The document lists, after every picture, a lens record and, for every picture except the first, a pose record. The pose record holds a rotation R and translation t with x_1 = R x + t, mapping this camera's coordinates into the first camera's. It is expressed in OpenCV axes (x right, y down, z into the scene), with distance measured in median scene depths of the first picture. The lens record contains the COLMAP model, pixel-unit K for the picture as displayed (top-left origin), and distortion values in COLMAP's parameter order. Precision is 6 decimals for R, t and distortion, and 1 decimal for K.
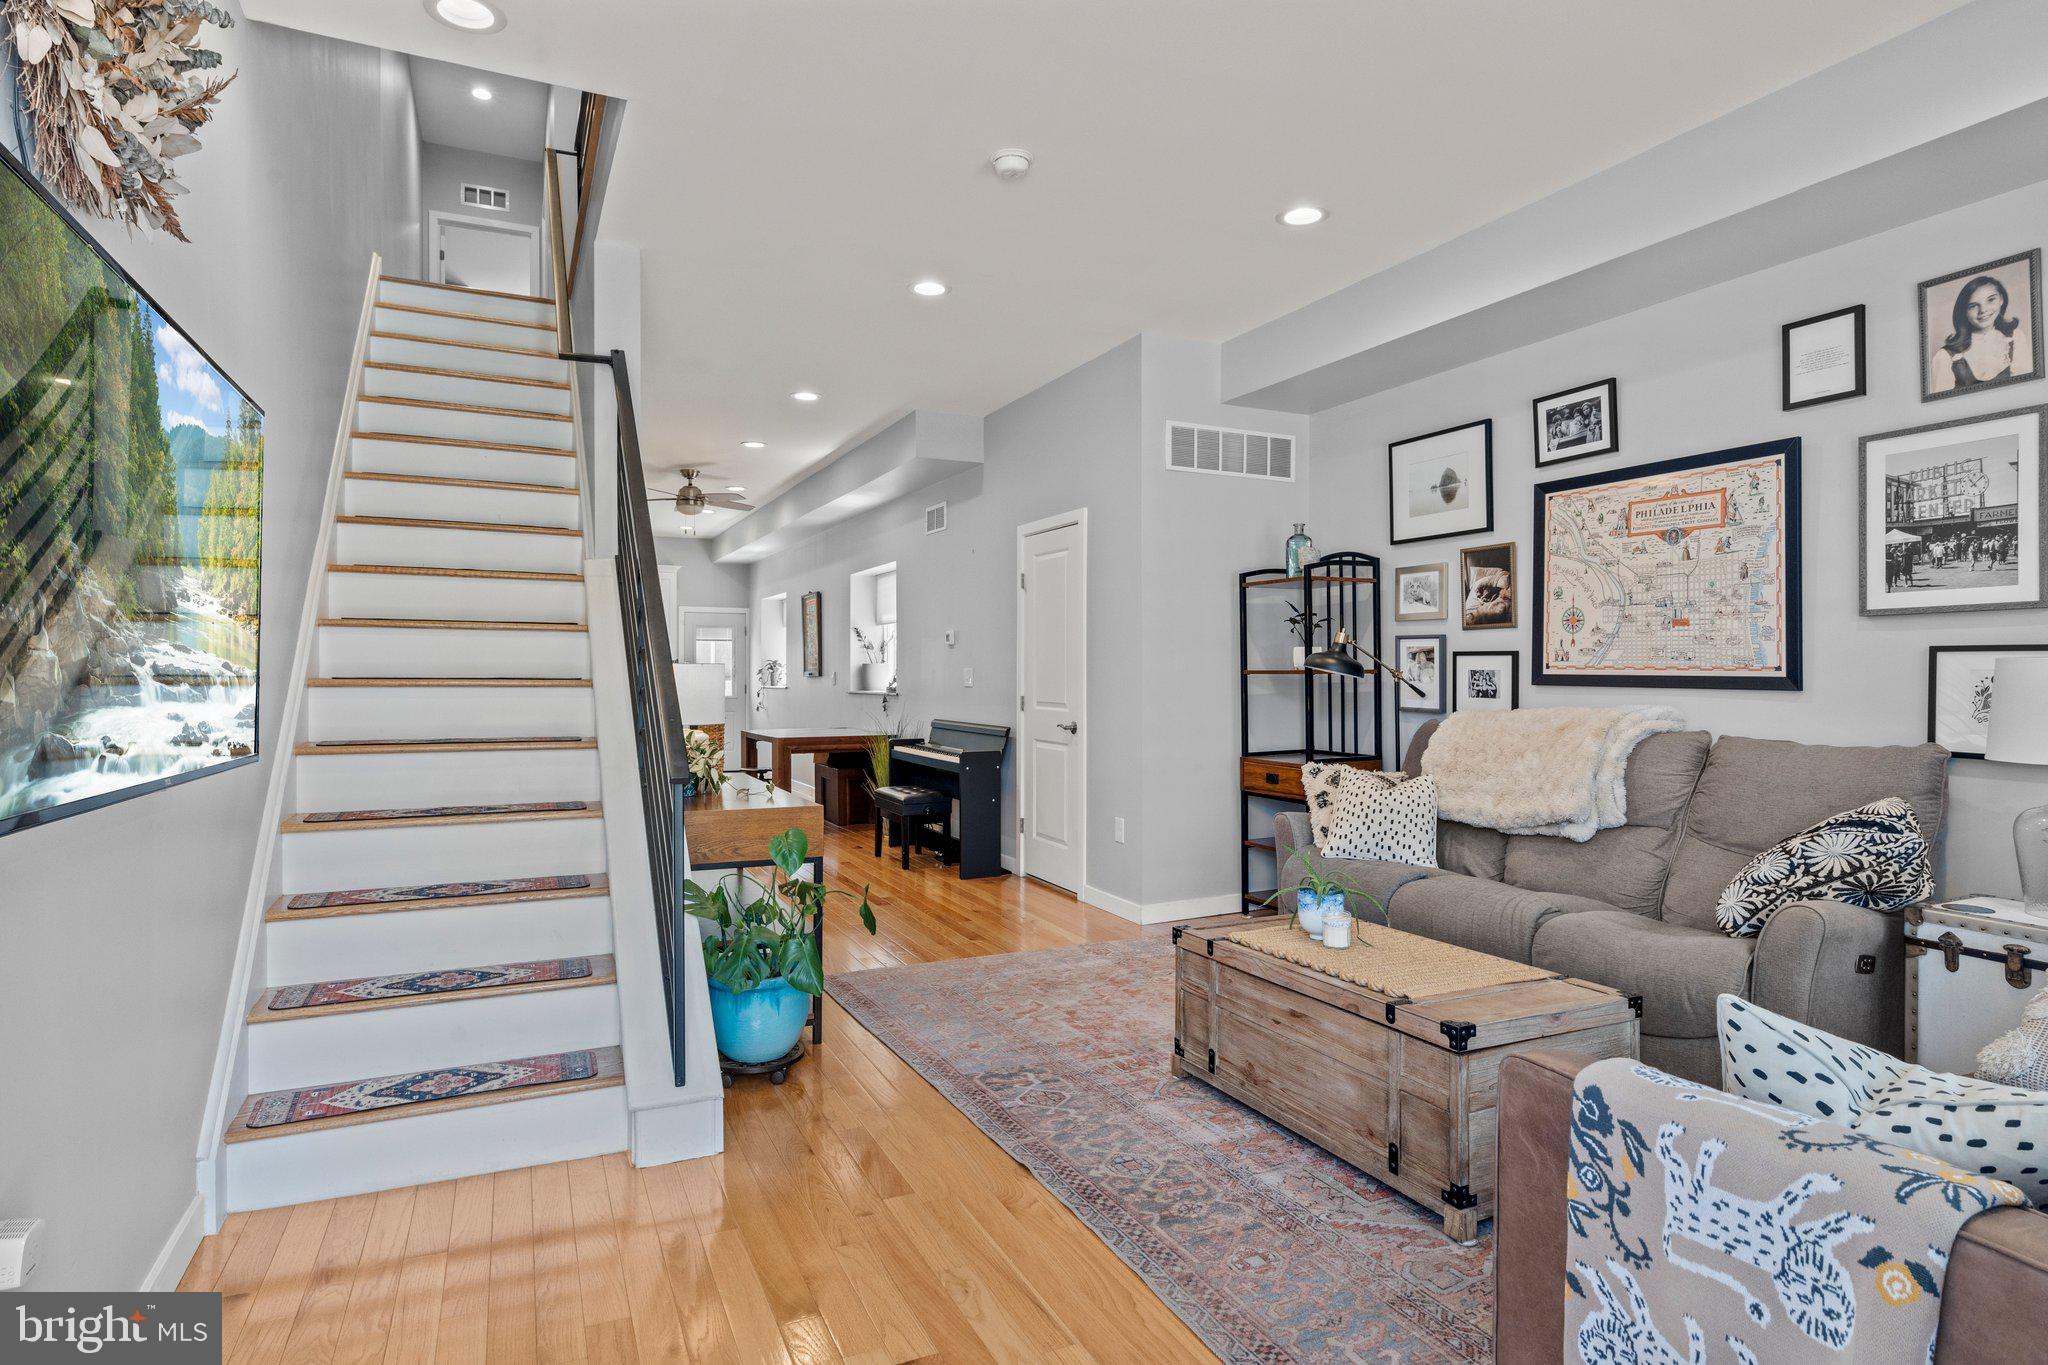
lens RADIAL K [[1103.0, 0, 1020.9], [0, 1103.0, 670.2], [0, 0, 1]] dist [-0.005267, -0.000463]
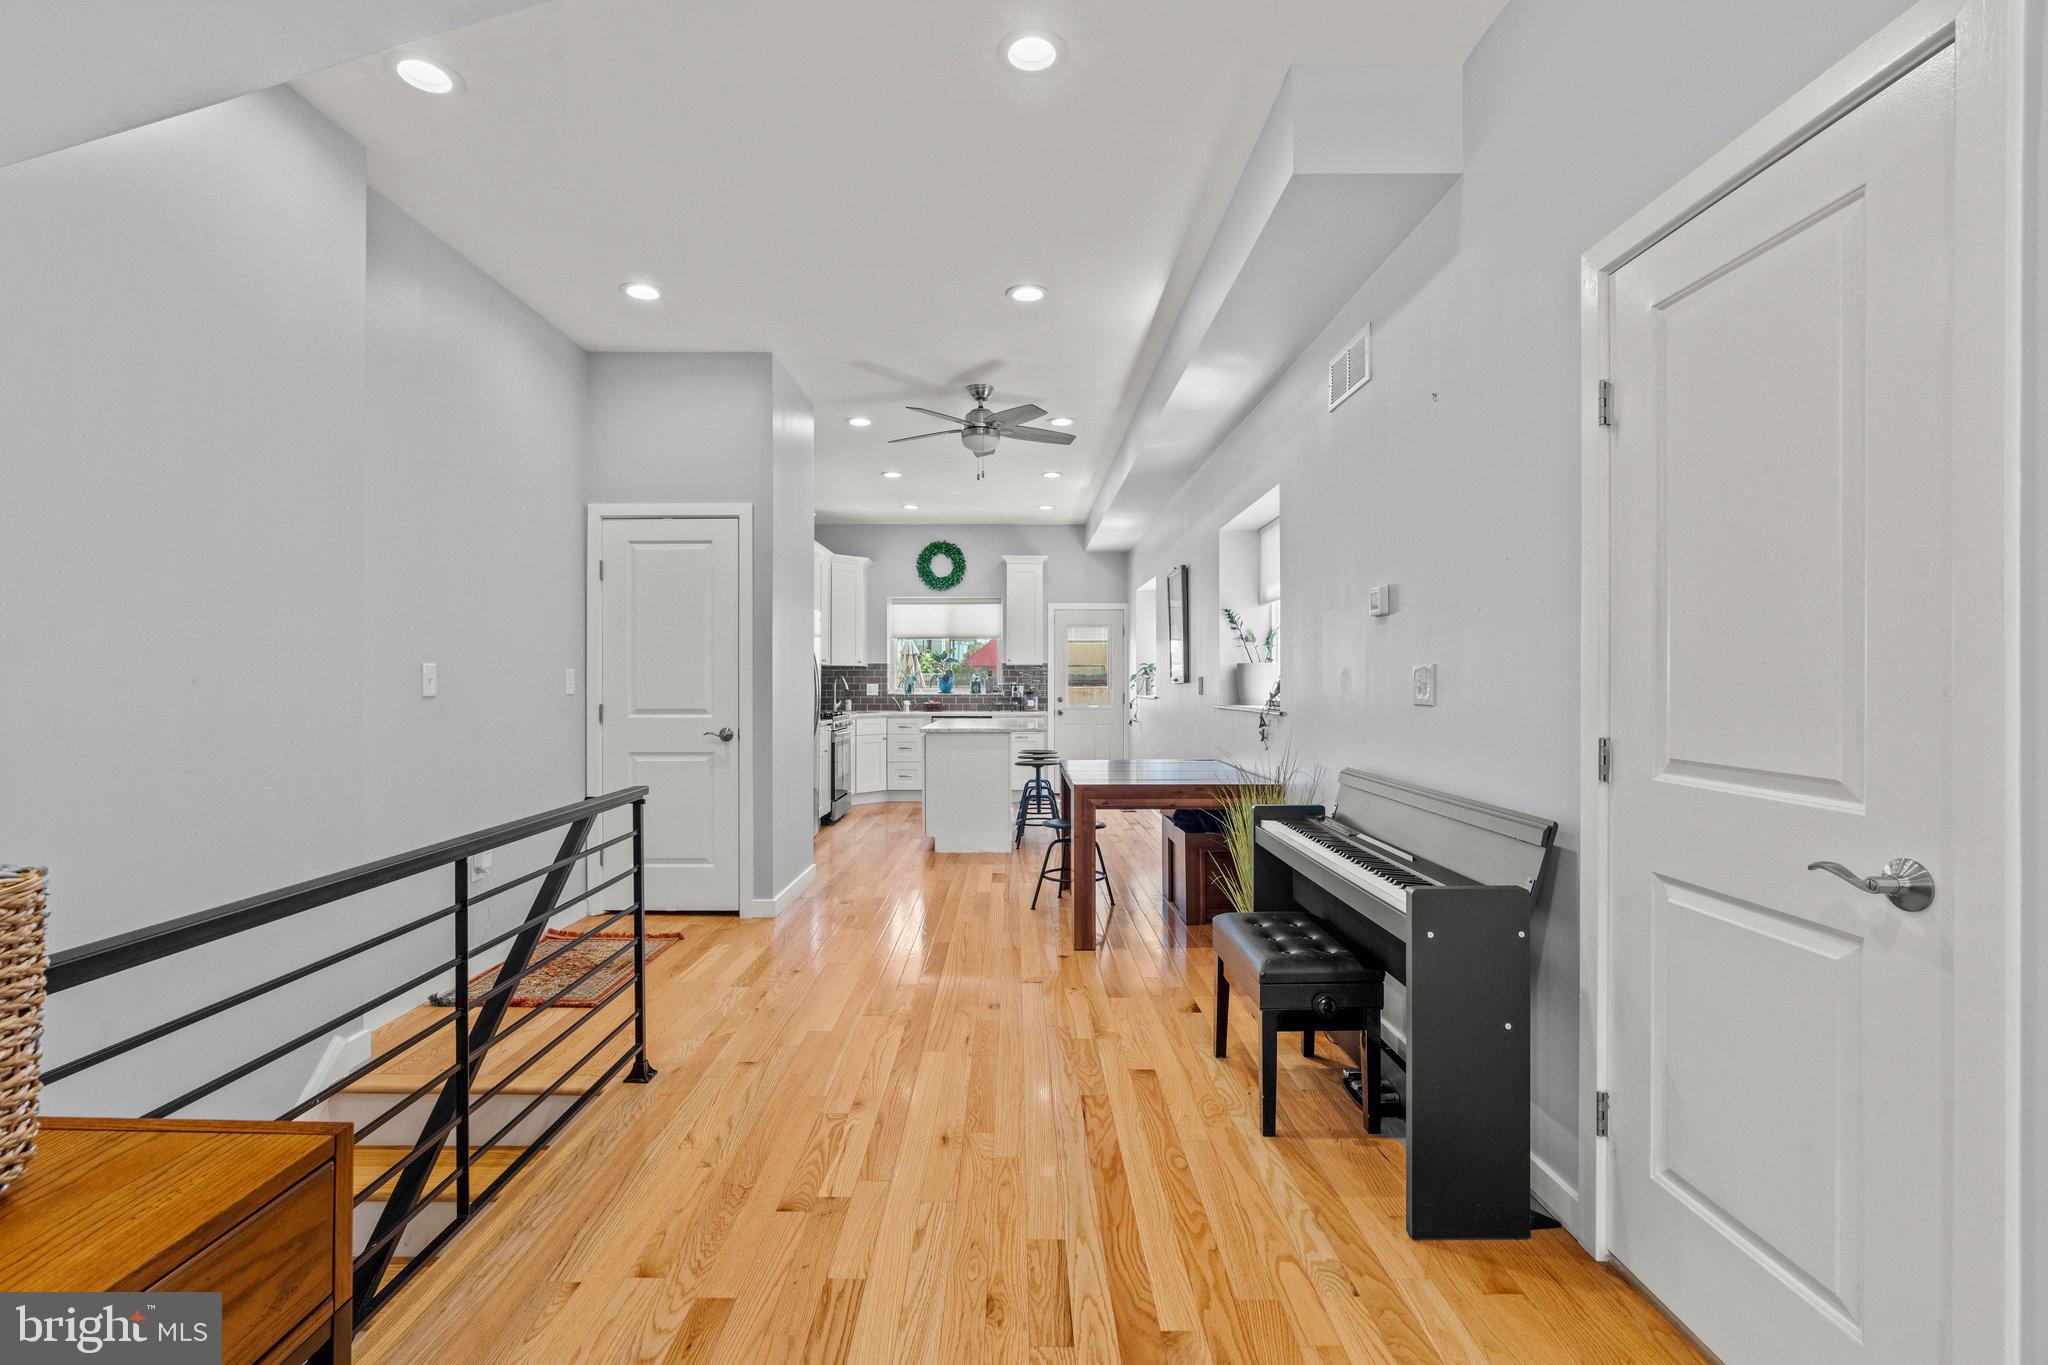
lens RADIAL K [[927.3, 0, 1024.4], [0, 927.3, 680.1], [0, 0, 1]] dist [-0.007962, 0.000542]
pose [[0.909632, -0.001512, -0.415413, -0.031235], [0.002470, 0.999995, 0.001769, 0.002659], [0.415409, -0.002636, 0.909631, 0.471646]]
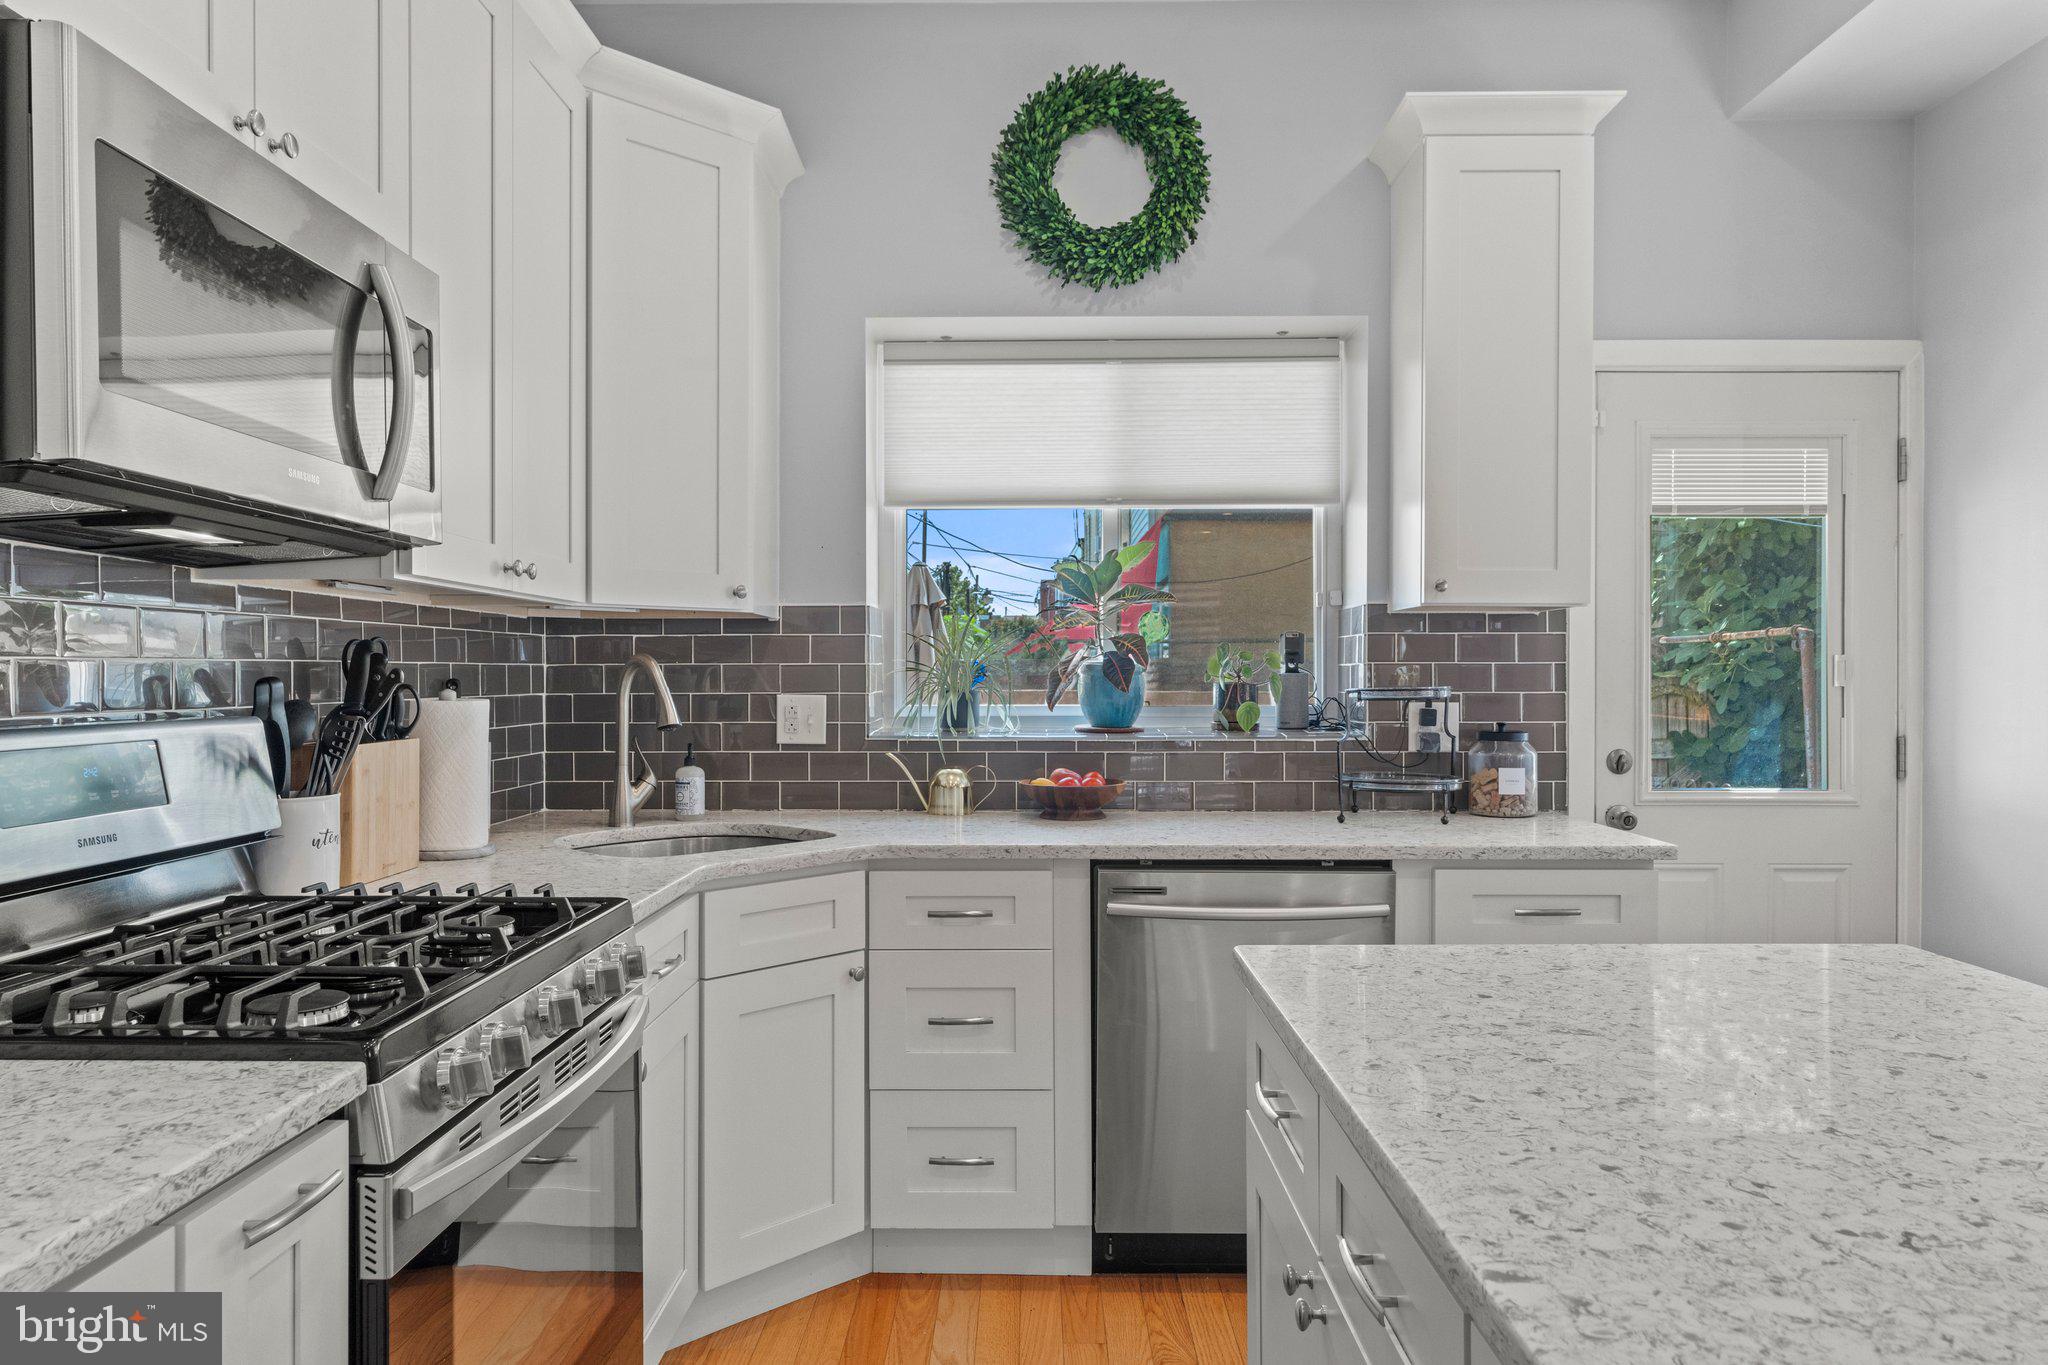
lens RADIAL K [[1315.4, 0, 1025.6], [0, 1315.4, 673.8], [0, 0, 1]] dist [-0.003044, -0.000095]
pose [[0.901636, -0.000540, -0.432495, -0.433915], [0.001853, 0.999995, 0.002614, 0.002364], [0.432491, -0.003159, 0.901633, 1.087747]]
